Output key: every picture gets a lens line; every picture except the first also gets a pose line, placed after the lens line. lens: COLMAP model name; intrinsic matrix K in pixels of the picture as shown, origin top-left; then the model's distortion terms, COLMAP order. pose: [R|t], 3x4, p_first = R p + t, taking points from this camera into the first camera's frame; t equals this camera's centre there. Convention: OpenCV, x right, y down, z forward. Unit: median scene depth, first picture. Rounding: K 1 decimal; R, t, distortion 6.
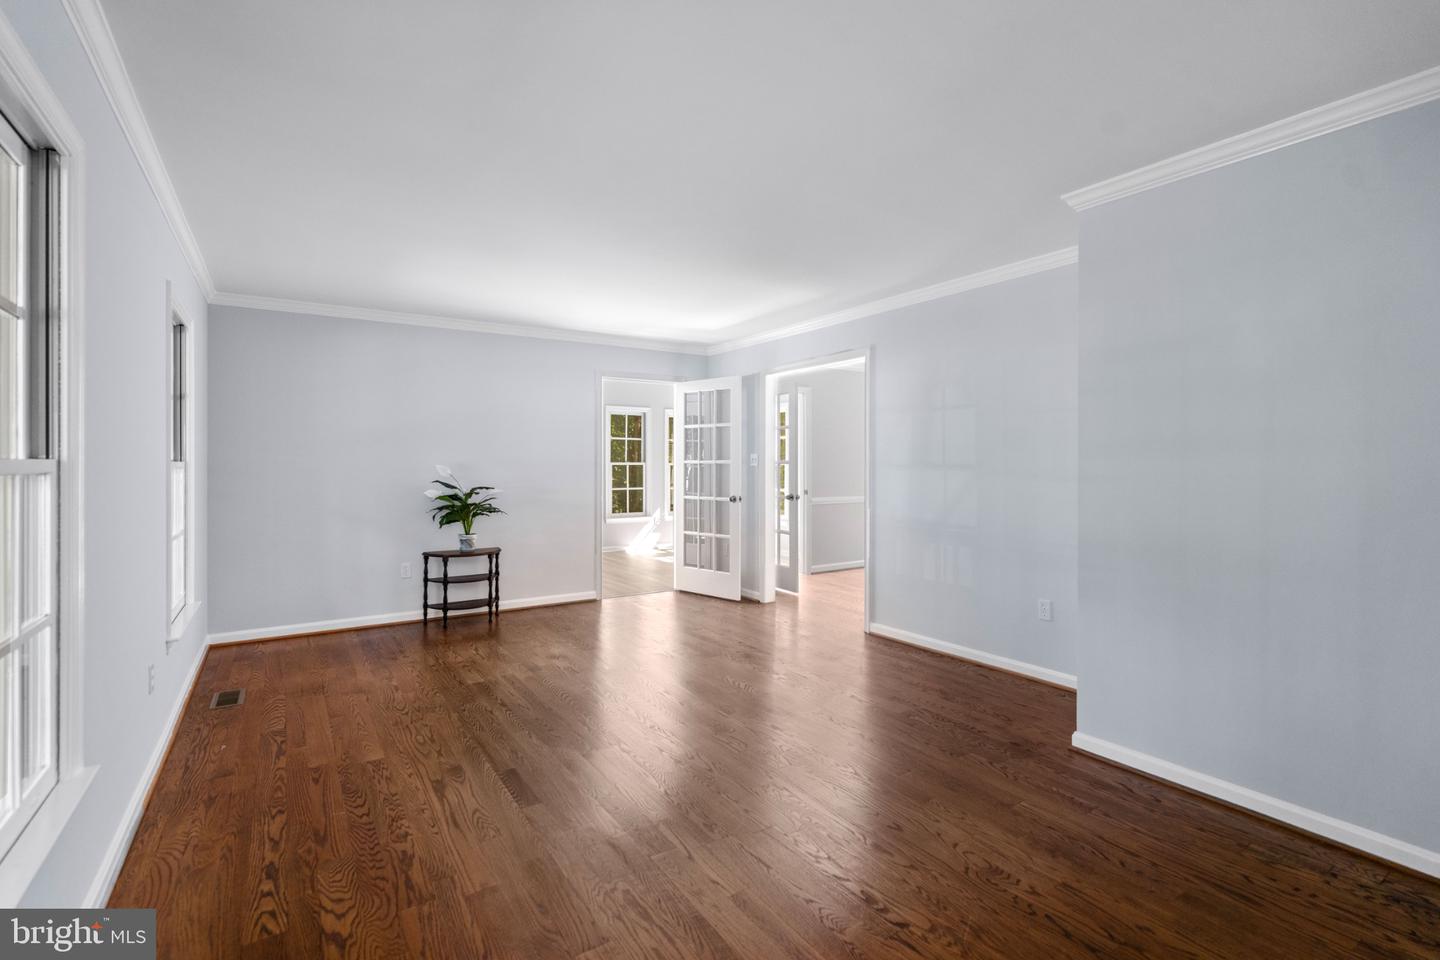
lens RADIAL K [[658.2, 0, 720.4], [0, 658.2, 460.4], [0, 0, 1]] dist [-0.001709, 0.000339]
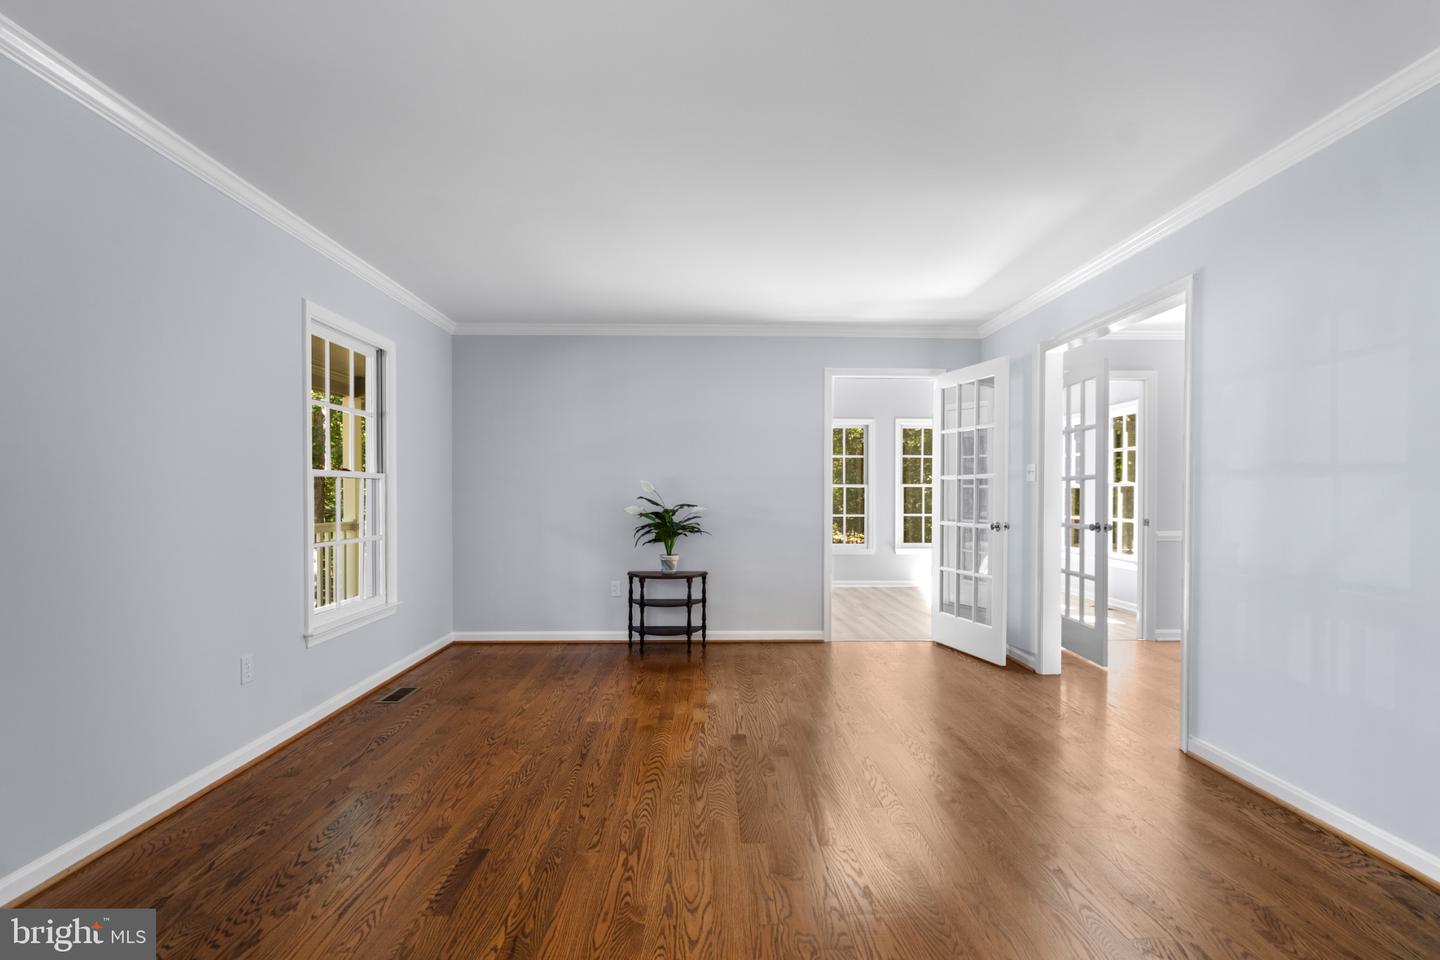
lens RADIAL K [[662.2, 0, 719.6], [0, 662.2, 497.1], [0, 0, 1]] dist [-0.000266, 0.000050]
pose [[0.847708, 0.004571, -0.530444, 0.171712], [0.000548, 0.999955, 0.009492, 0.022010], [0.530463, -0.008337, 0.847667, 0.248618]]
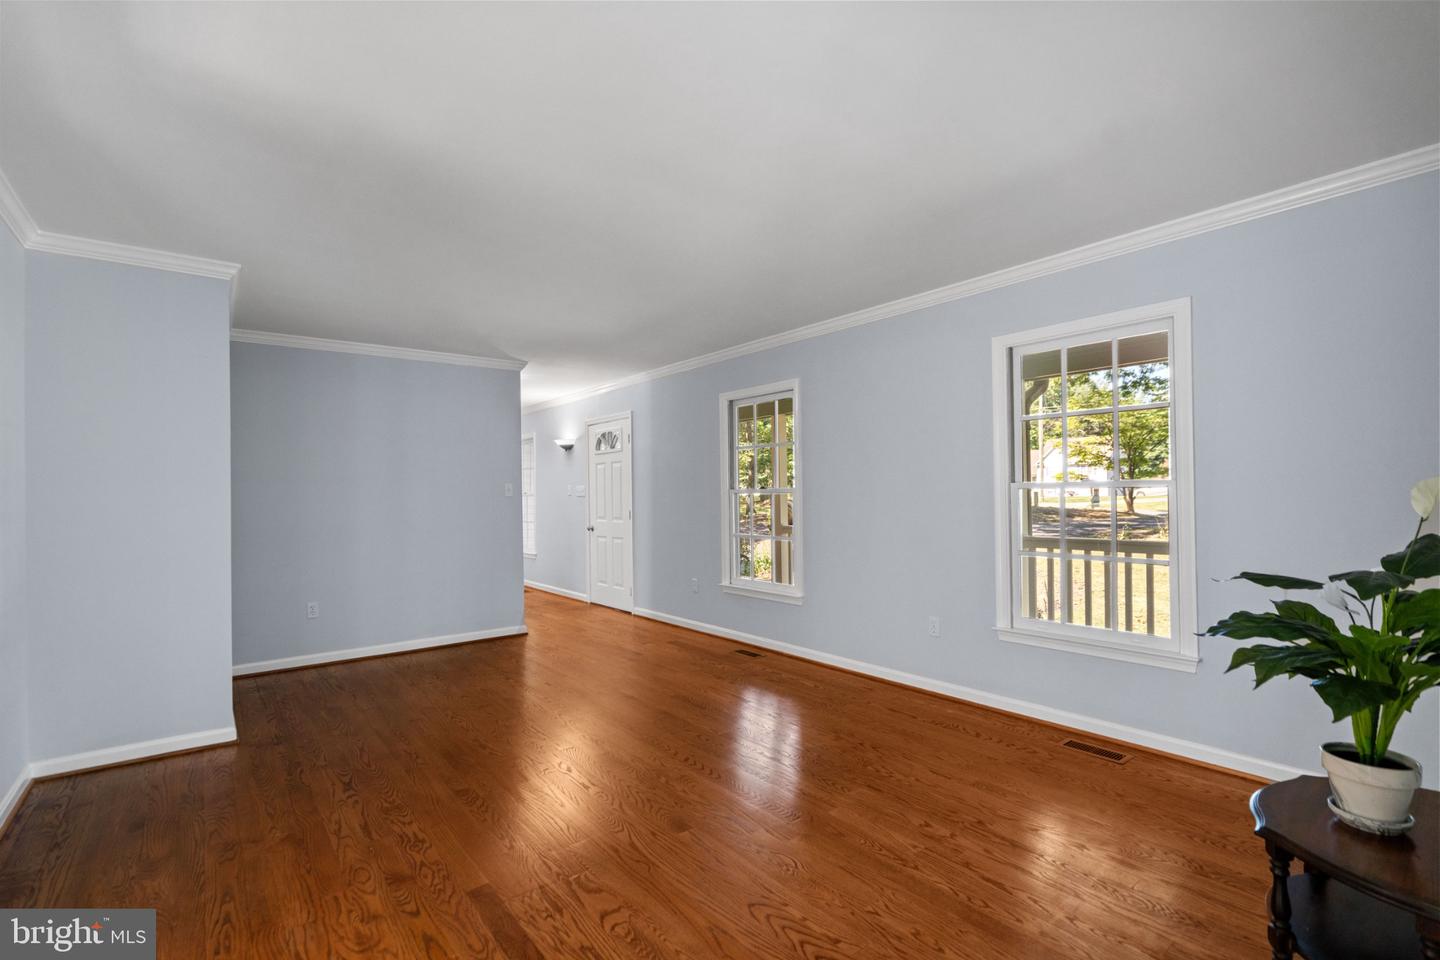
lens RADIAL K [[662.2, 0, 719.6], [0, 662.2, 497.1], [0, 0, 1]] dist [-0.000266, 0.000050]
pose [[-0.996777, 0.016214, -0.078565, -0.126496], [0.016246, 0.999868, 0.000231, 0.011034], [0.078559, -0.001046, -0.996909, 1.234360]]
